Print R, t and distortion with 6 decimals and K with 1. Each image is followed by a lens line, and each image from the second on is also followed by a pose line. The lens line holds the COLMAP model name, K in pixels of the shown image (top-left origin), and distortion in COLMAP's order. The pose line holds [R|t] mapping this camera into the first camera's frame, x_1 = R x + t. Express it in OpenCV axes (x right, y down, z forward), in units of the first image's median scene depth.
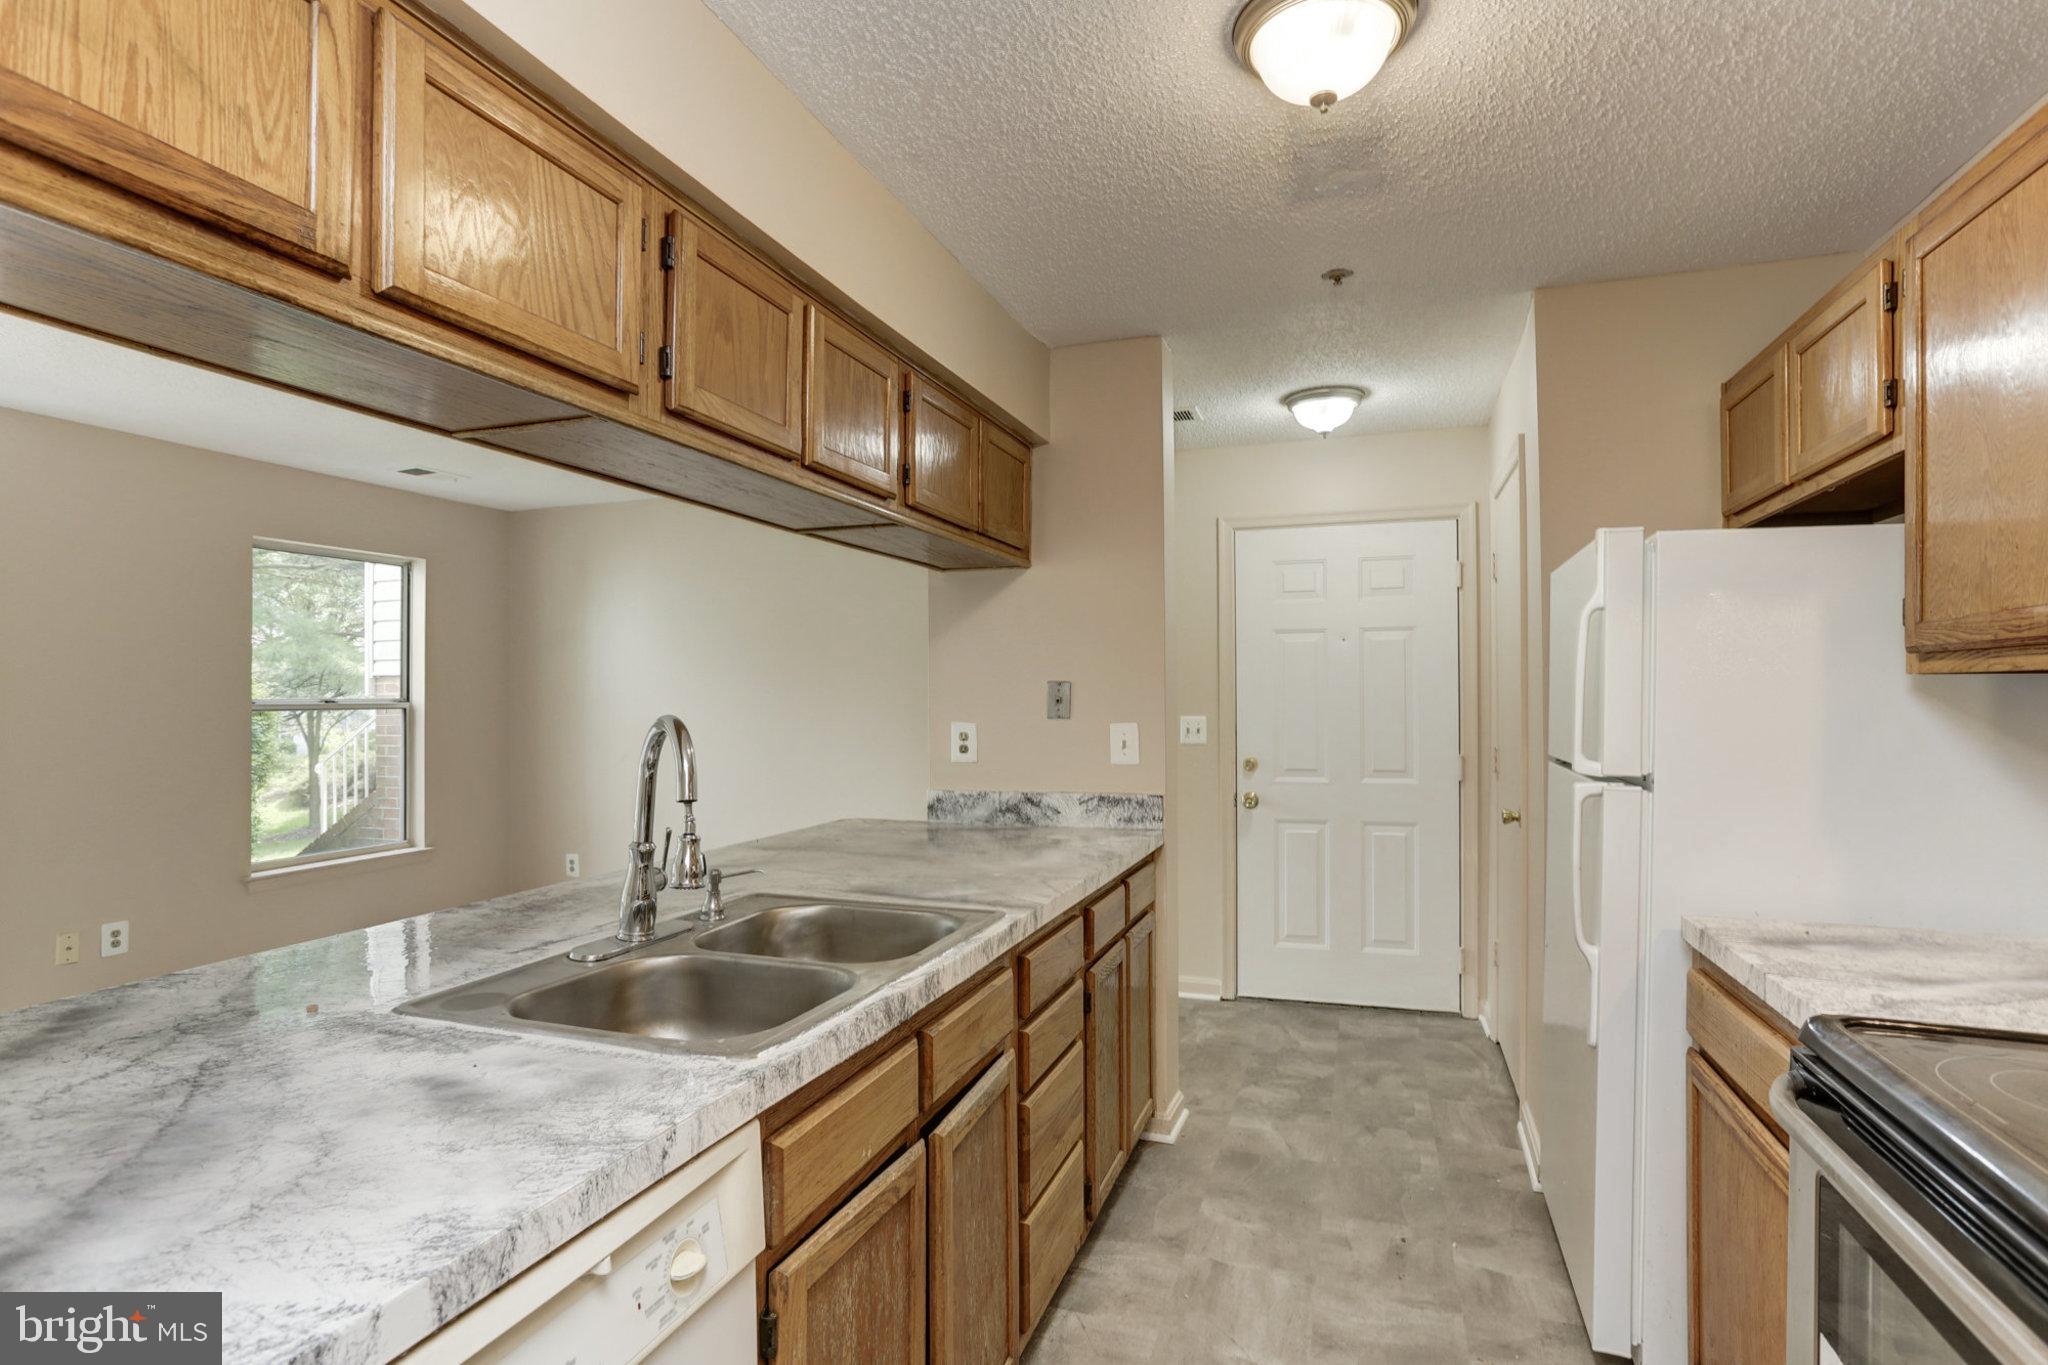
lens RADIAL K [[1051.0, 0, 1009.1], [0, 1051.0, 684.3], [0, 0, 1]] dist [-0.038607, 0.053986]
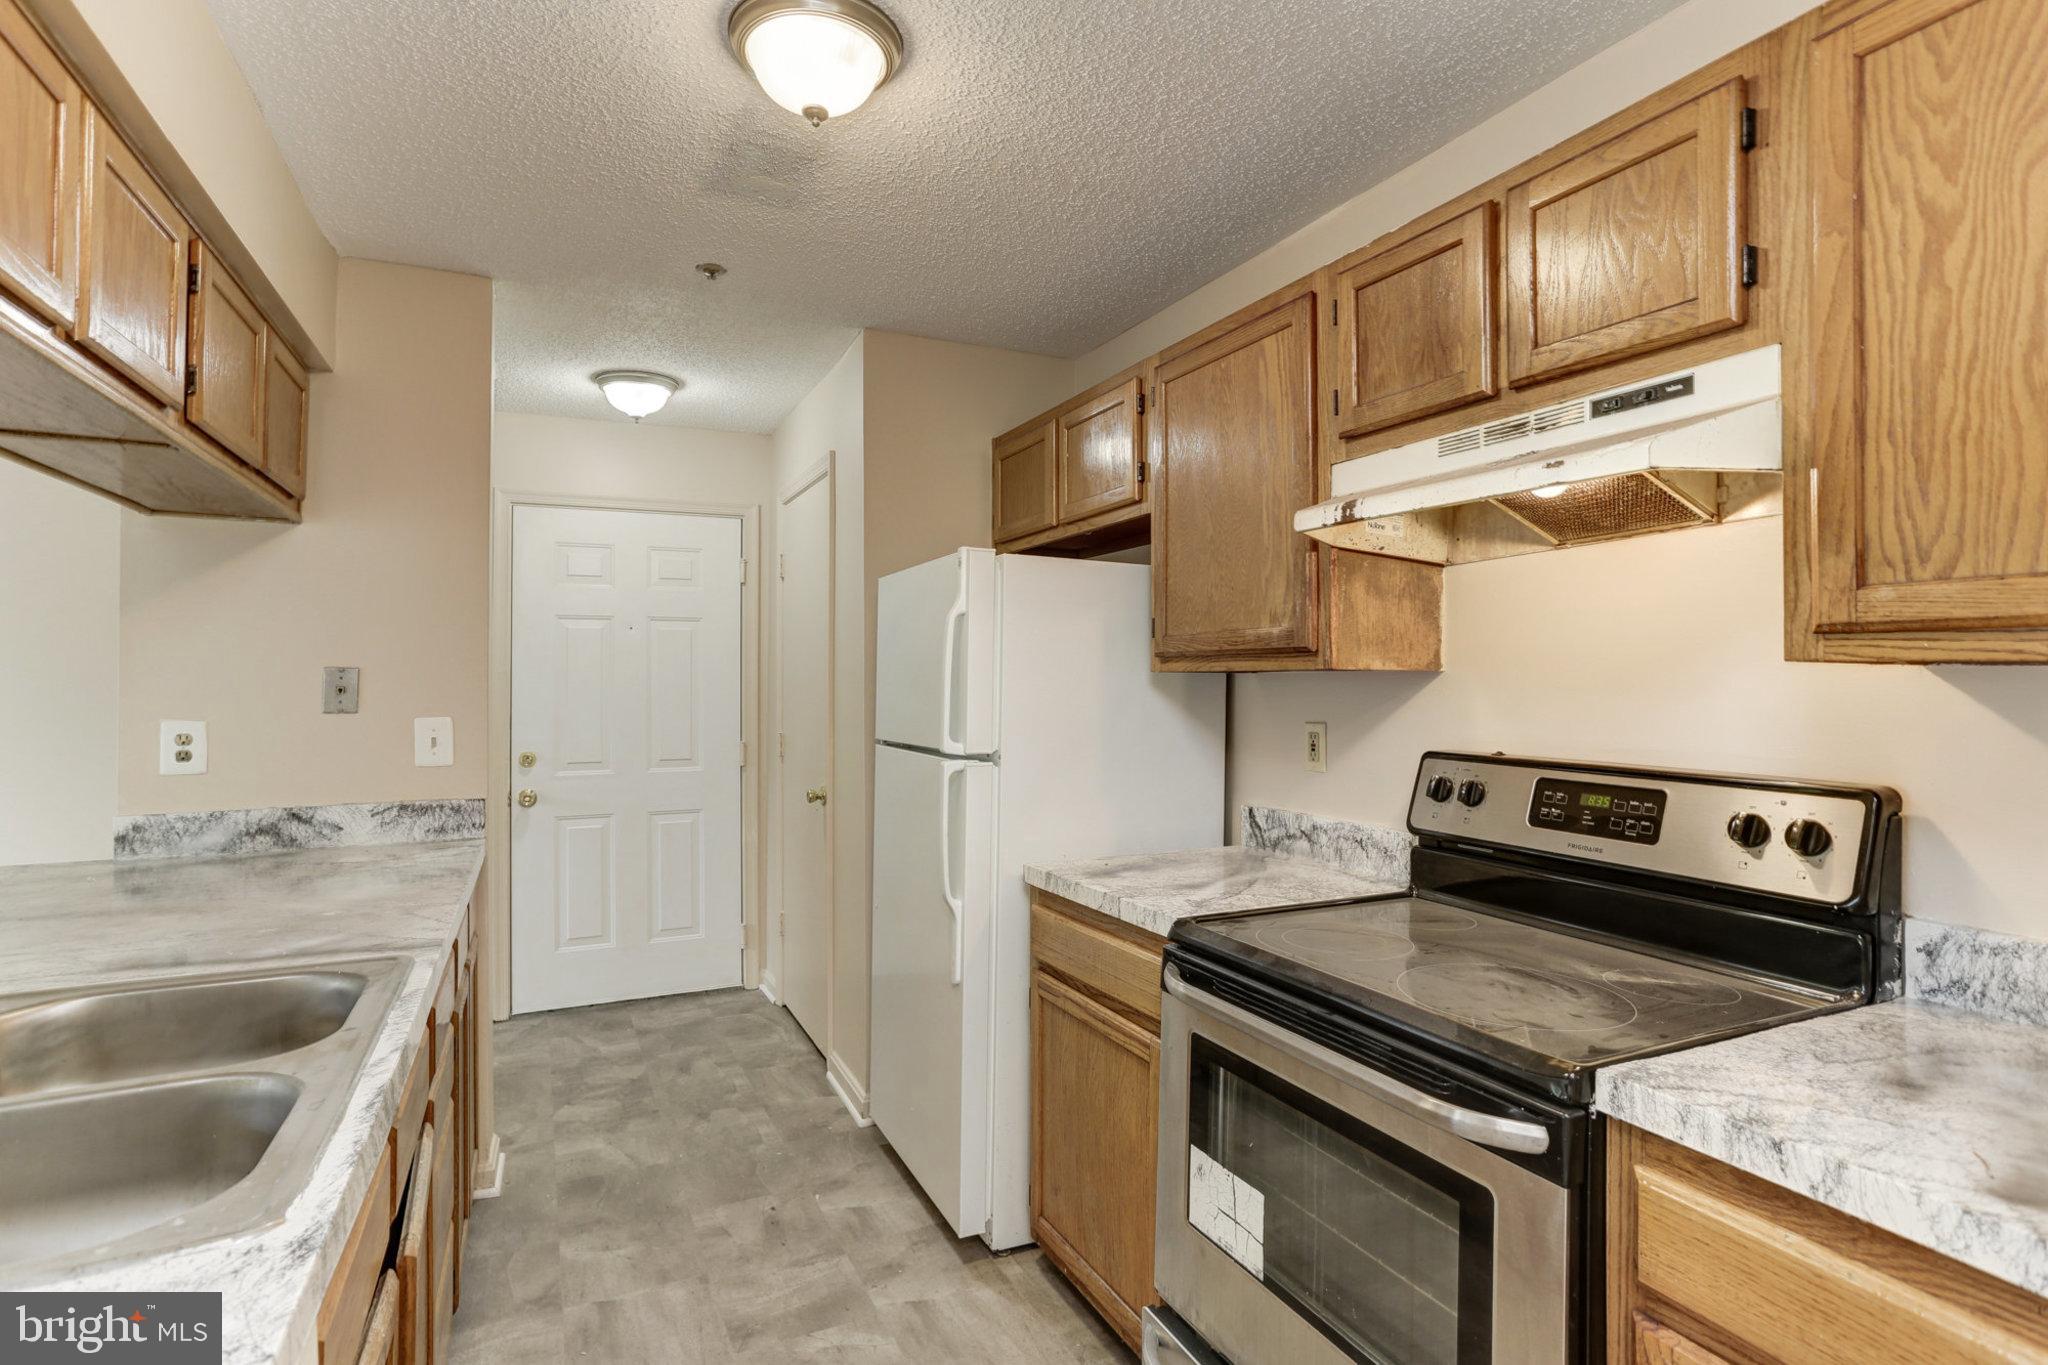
lens RADIAL K [[1041.6, 0, 1014.5], [0, 1041.6, 655.3], [0, 0, 1]] dist [-0.036228, 0.035234]
pose [[0.719979, 0.021873, 0.693651, -0.137111], [-0.009943, 0.999726, -0.021204, -0.000153], [-0.693925, 0.008370, 0.719999, 0.067743]]
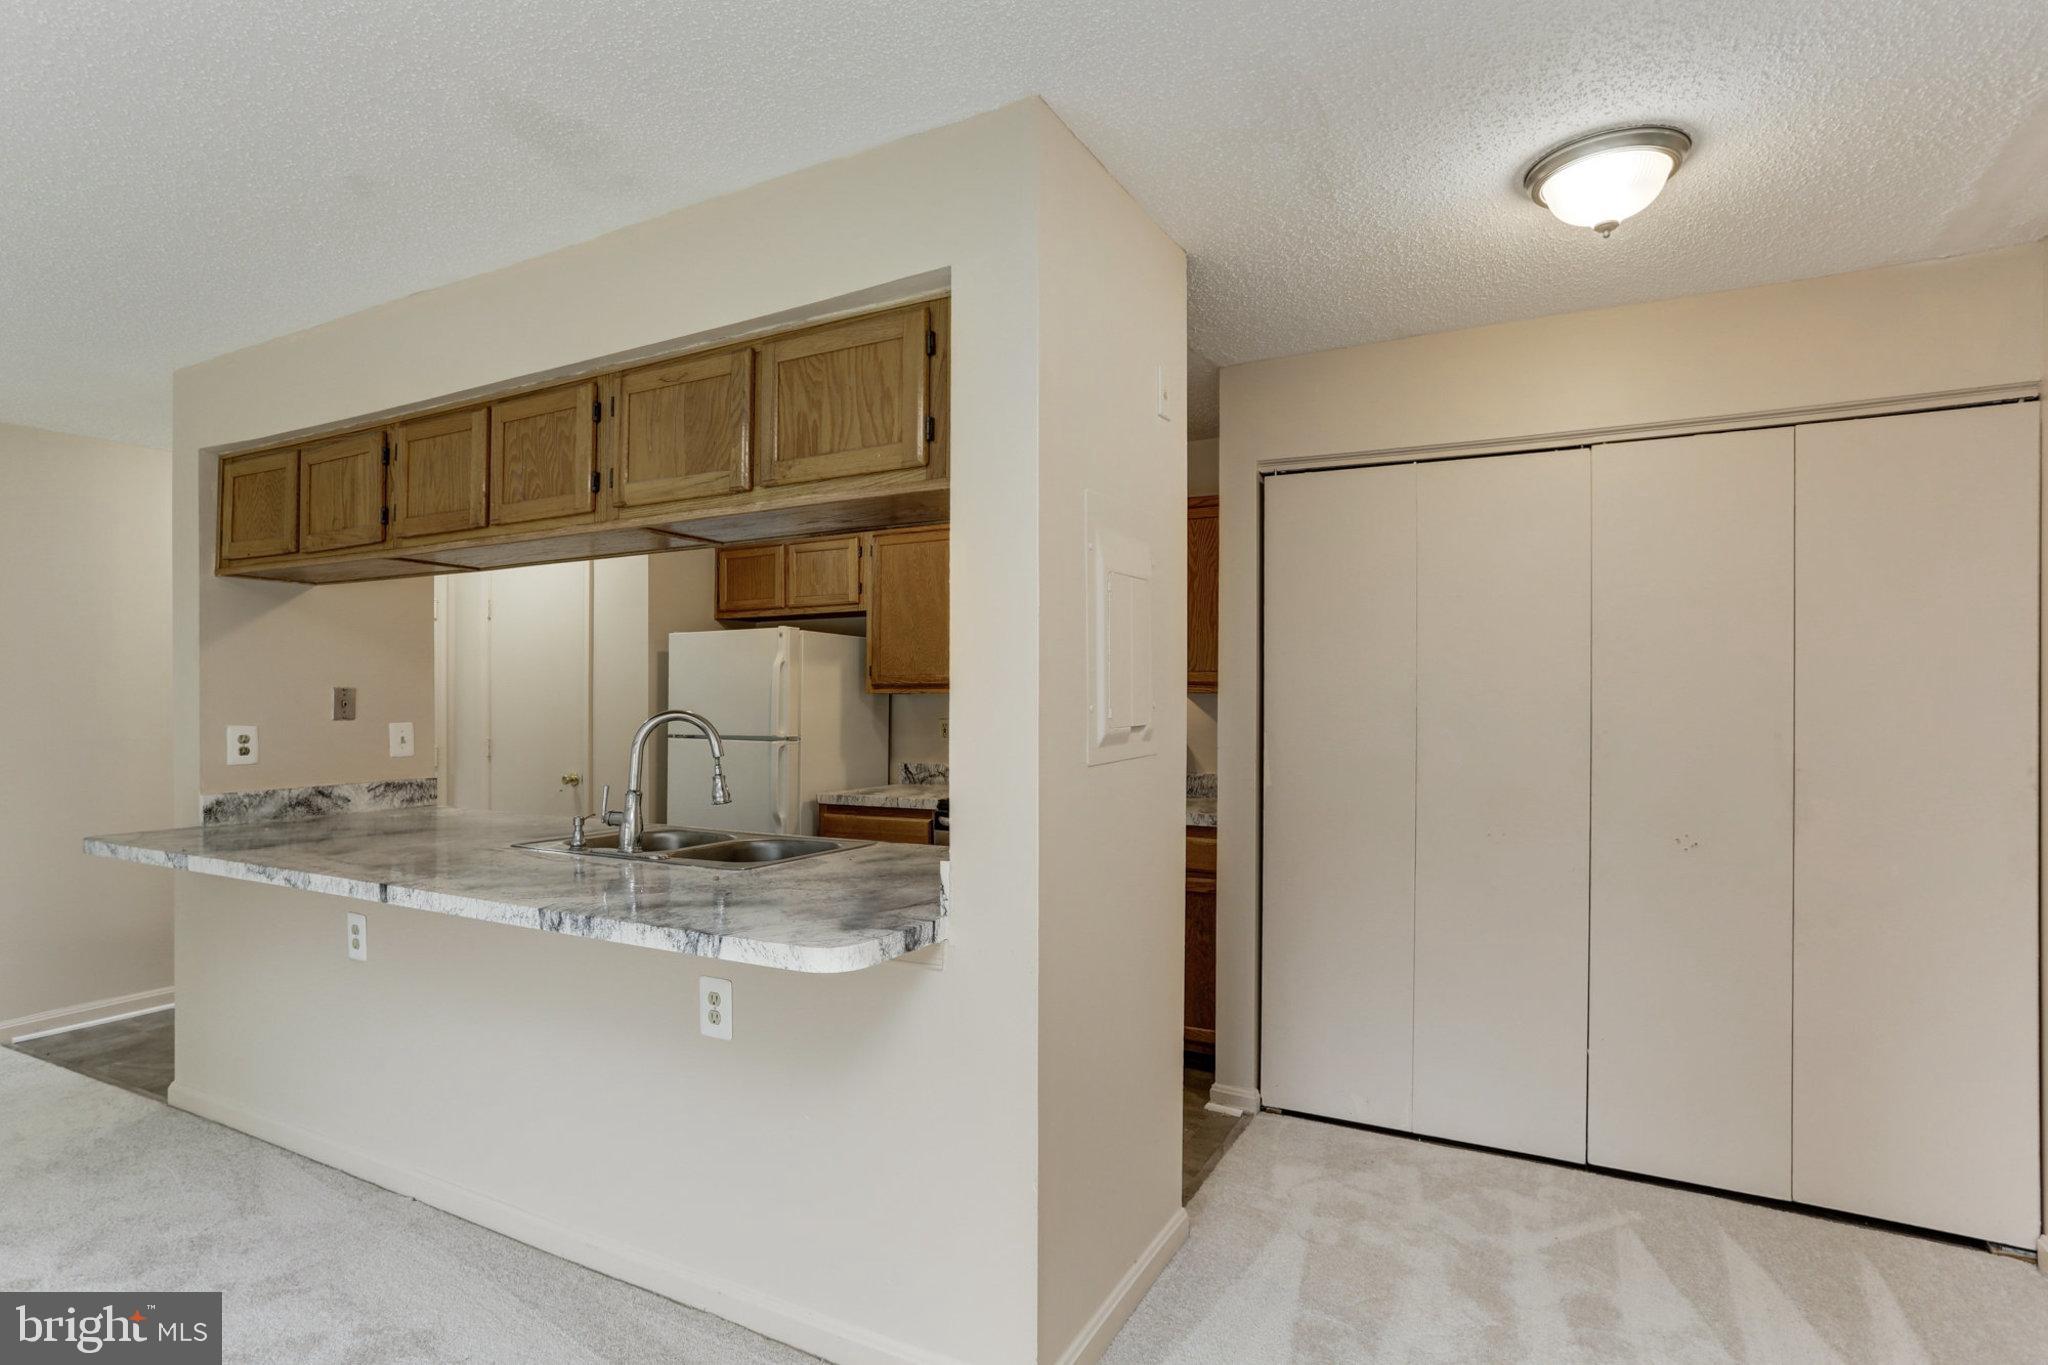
lens RADIAL K [[1051.0, 0, 1009.1], [0, 1051.0, 684.3], [0, 0, 1]] dist [-0.038607, 0.053986]
pose [[0.183295, 0.021645, 0.982820, -0.976349], [-0.010693, 0.999742, -0.020024, 0.009316], [-0.983000, -0.006839, 0.183479, 0.079506]]
